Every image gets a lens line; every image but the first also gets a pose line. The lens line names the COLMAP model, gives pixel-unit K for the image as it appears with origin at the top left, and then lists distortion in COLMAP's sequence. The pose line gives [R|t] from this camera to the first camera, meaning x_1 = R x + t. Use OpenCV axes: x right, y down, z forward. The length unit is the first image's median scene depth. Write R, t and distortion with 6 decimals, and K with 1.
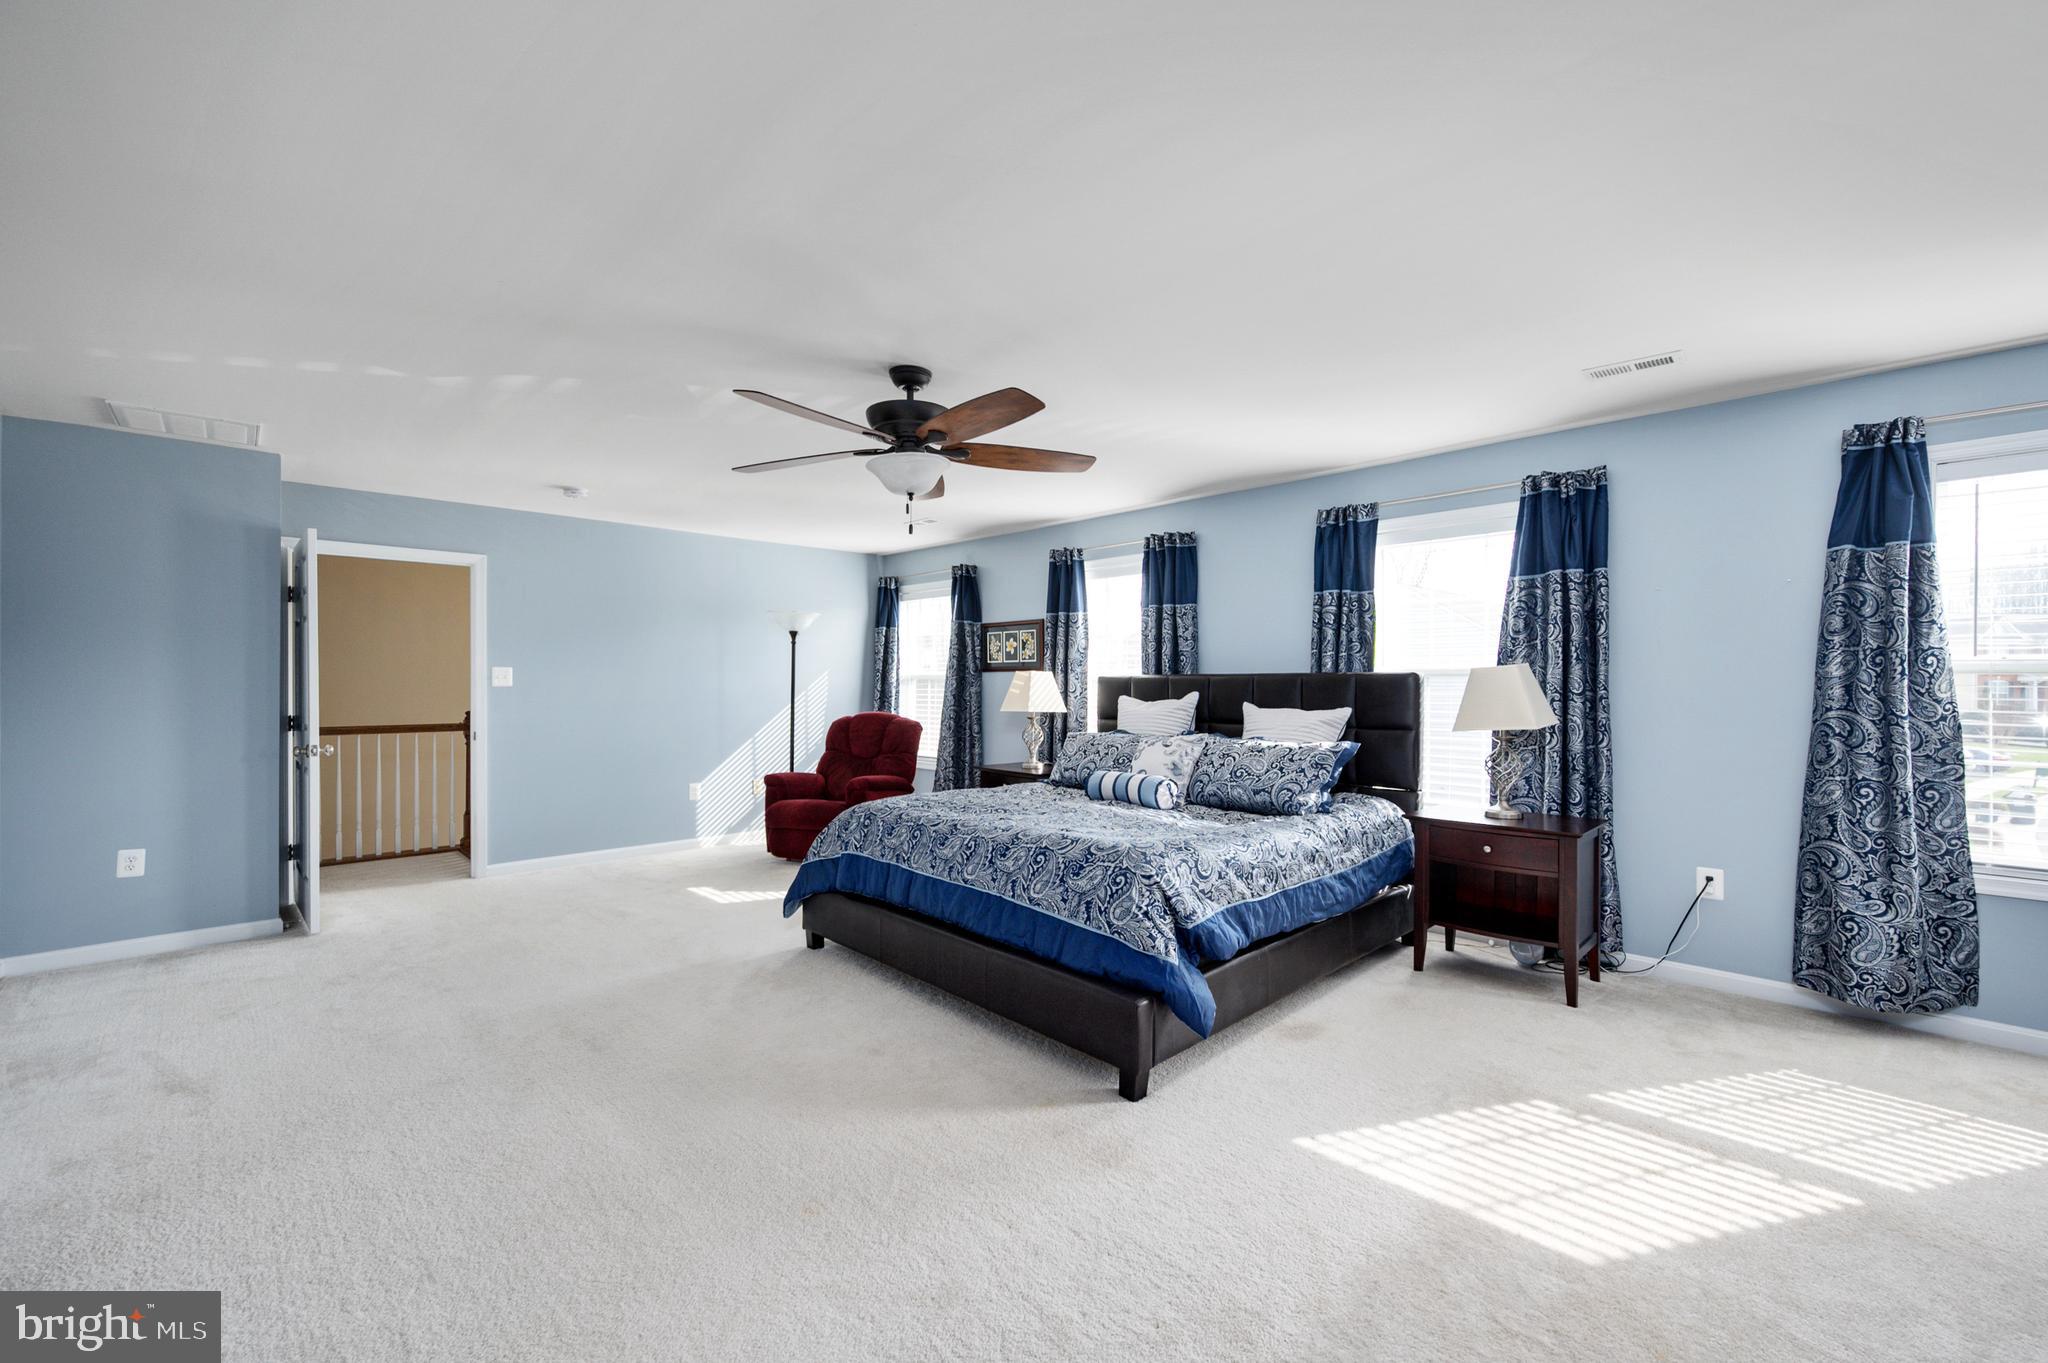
lens RADIAL K [[818.9, 0, 1033.4], [0, 818.9, 671.0], [0, 0, 1]] dist [0.002150, -0.001355]
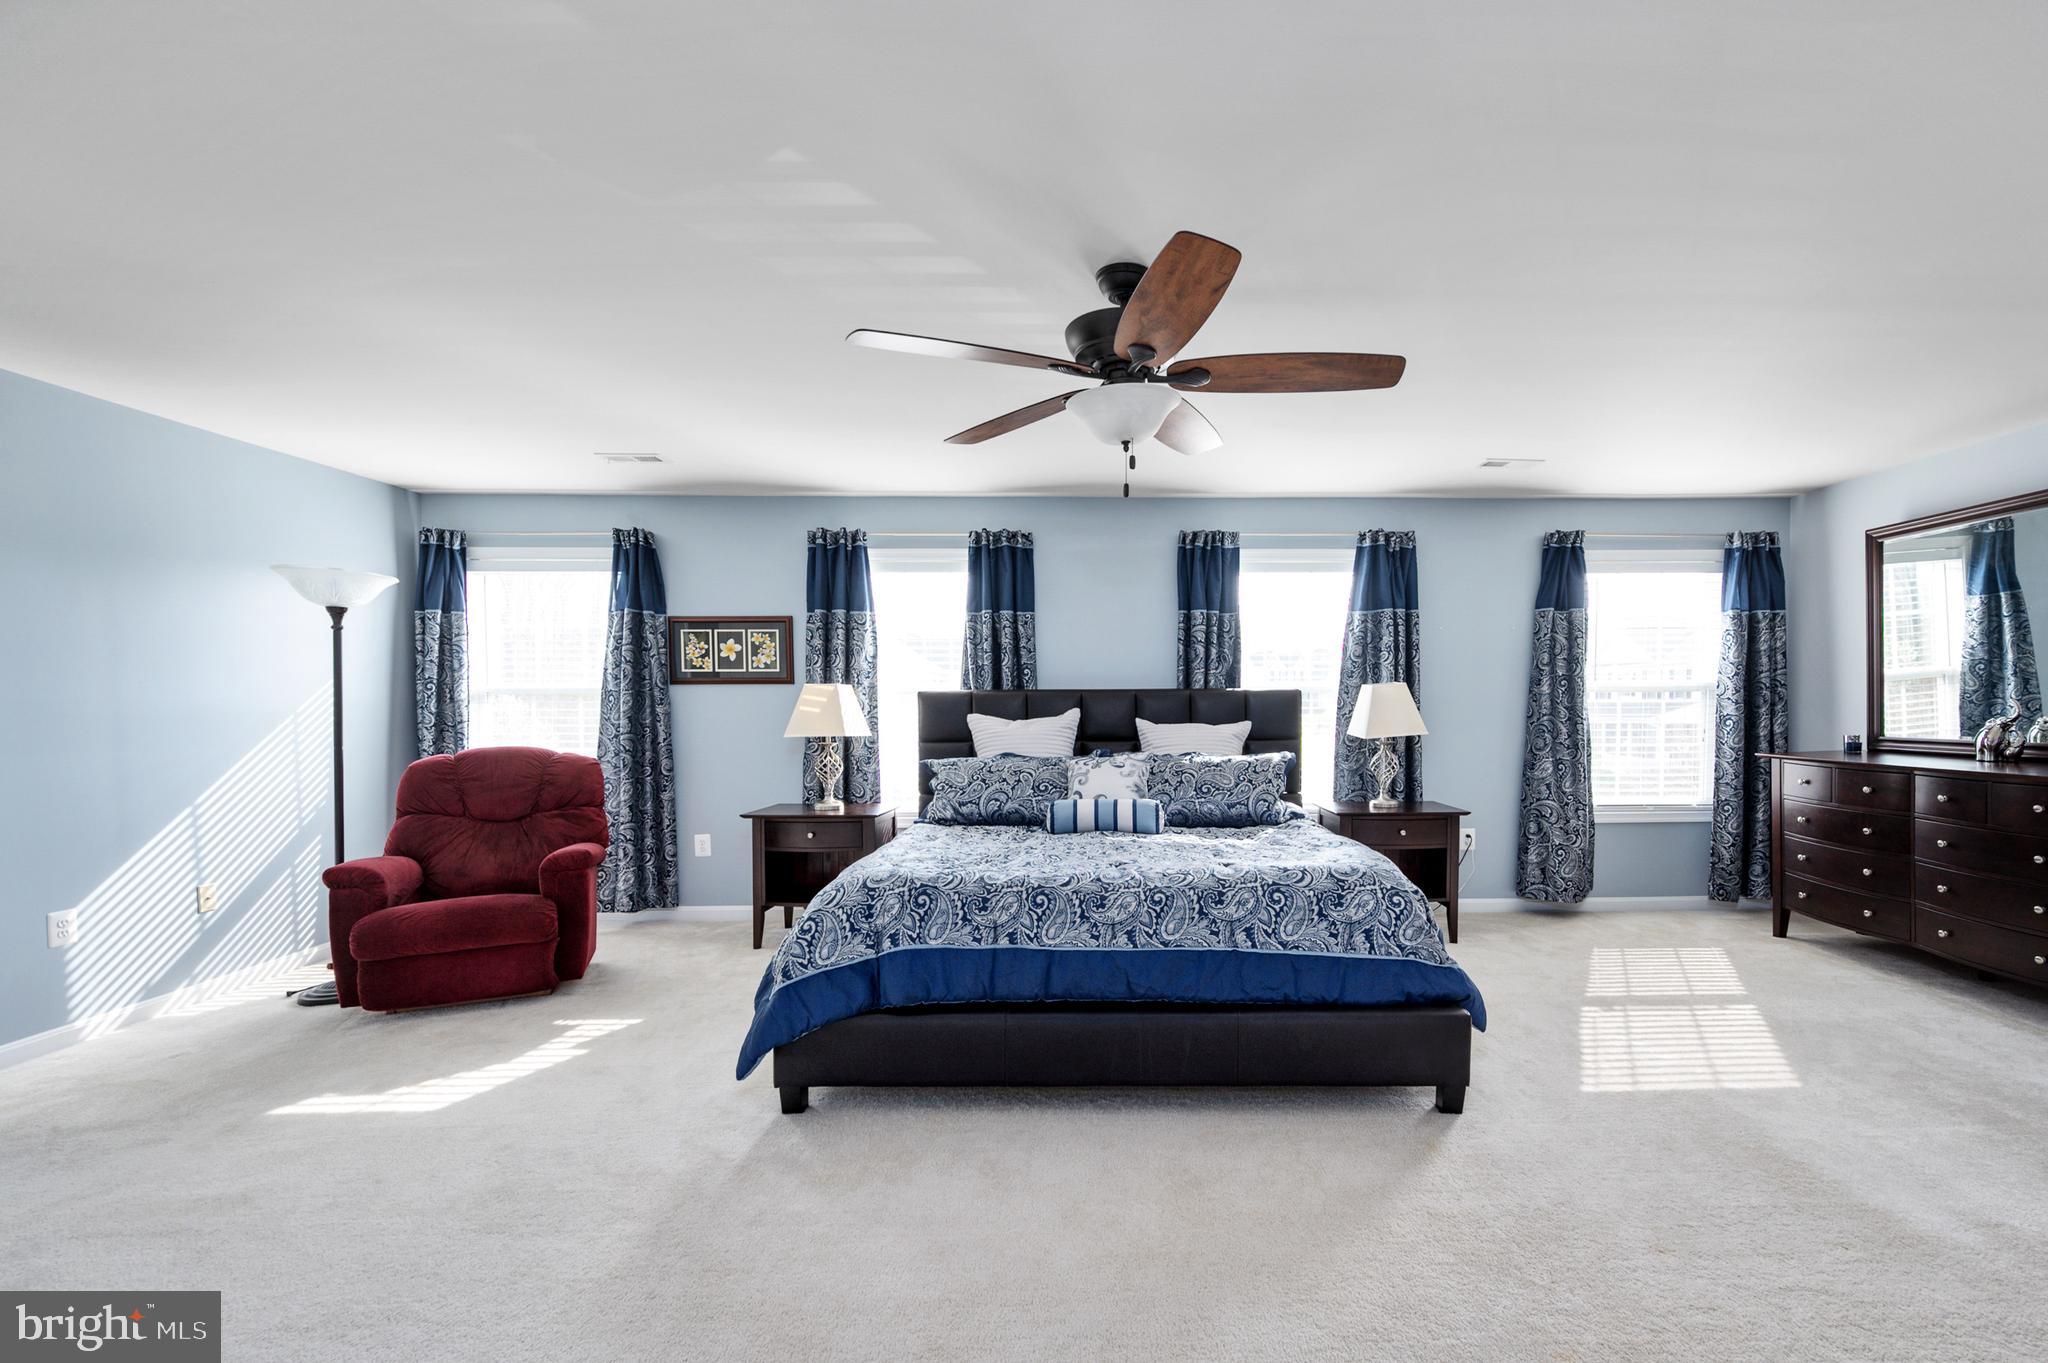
lens RADIAL K [[848.6, 0, 1098.0], [0, 848.6, 718.2], [0, 0, 1]] dist [0.002578, -0.000547]
pose [[0.698342, -0.016430, 0.715576, -0.507891], [-0.007807, 0.999502, 0.030568, 0.007728], [-0.715722, -0.026934, 0.697866, 0.333454]]
